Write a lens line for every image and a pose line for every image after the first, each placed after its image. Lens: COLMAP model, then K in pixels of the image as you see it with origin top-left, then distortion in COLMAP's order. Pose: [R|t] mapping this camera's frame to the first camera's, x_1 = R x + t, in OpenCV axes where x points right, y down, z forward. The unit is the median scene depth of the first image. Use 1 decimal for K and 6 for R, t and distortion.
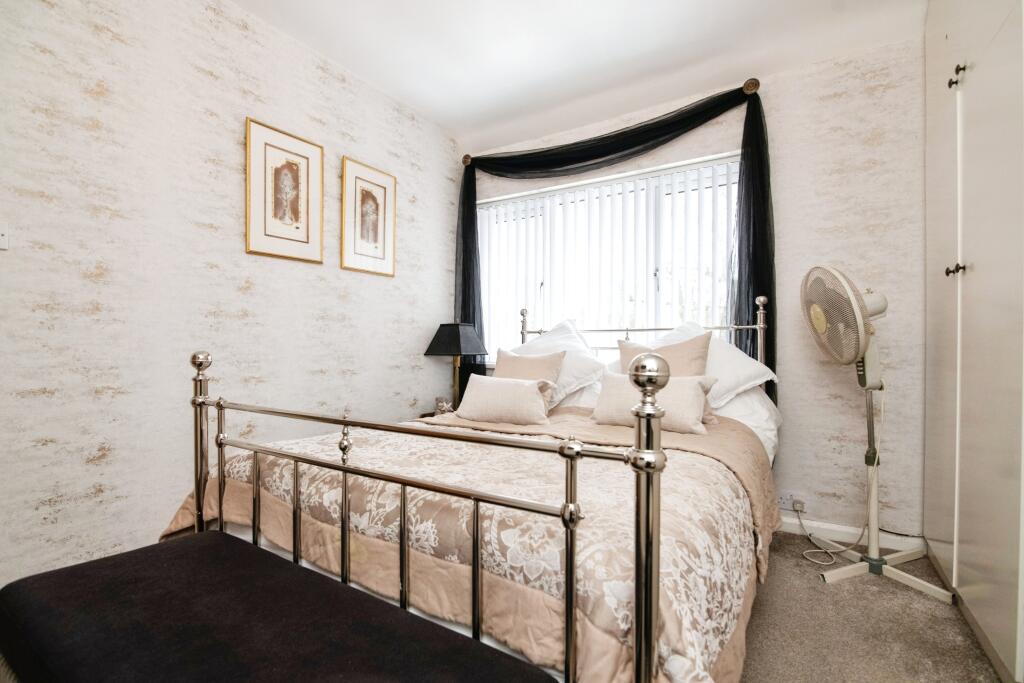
lens RADIAL K [[467.8, 0, 512.0], [0, 467.8, 341.5], [0, 0, 1]] dist [-0.000802, -0.000101]
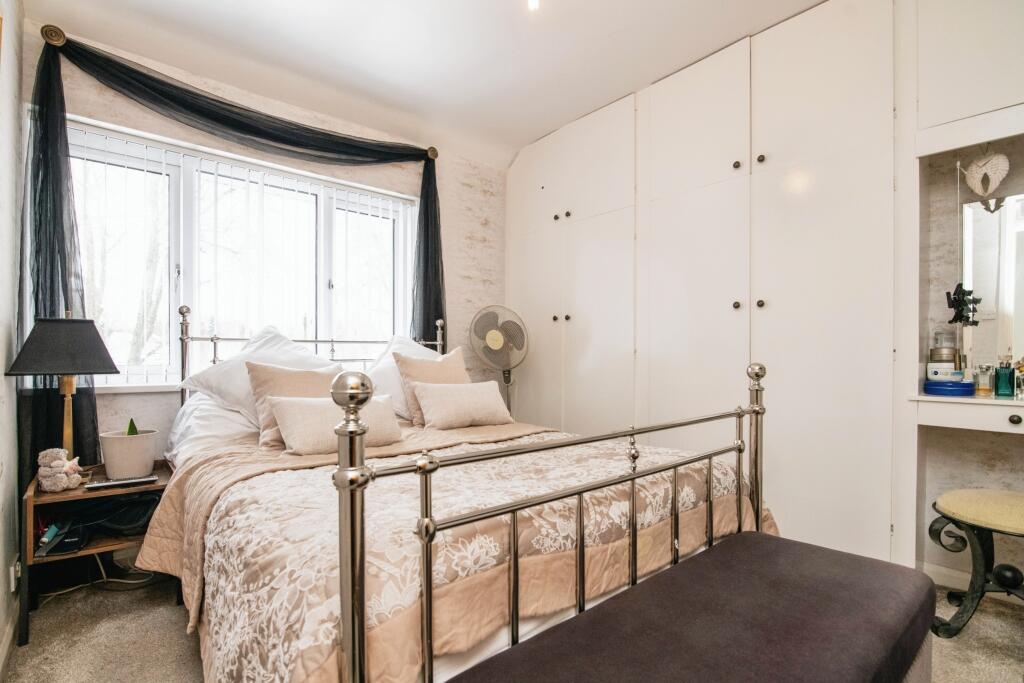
lens RADIAL K [[486.1, 0, 511.2], [0, 486.1, 361.7], [0, 0, 1]] dist [-0.018542, -0.000951]
pose [[0.290689, -0.002792, 0.956814, -0.805892], [0.000823, 0.999996, 0.002668, 0.007108], [-0.956817, 0.000012, 0.290690, 0.517478]]
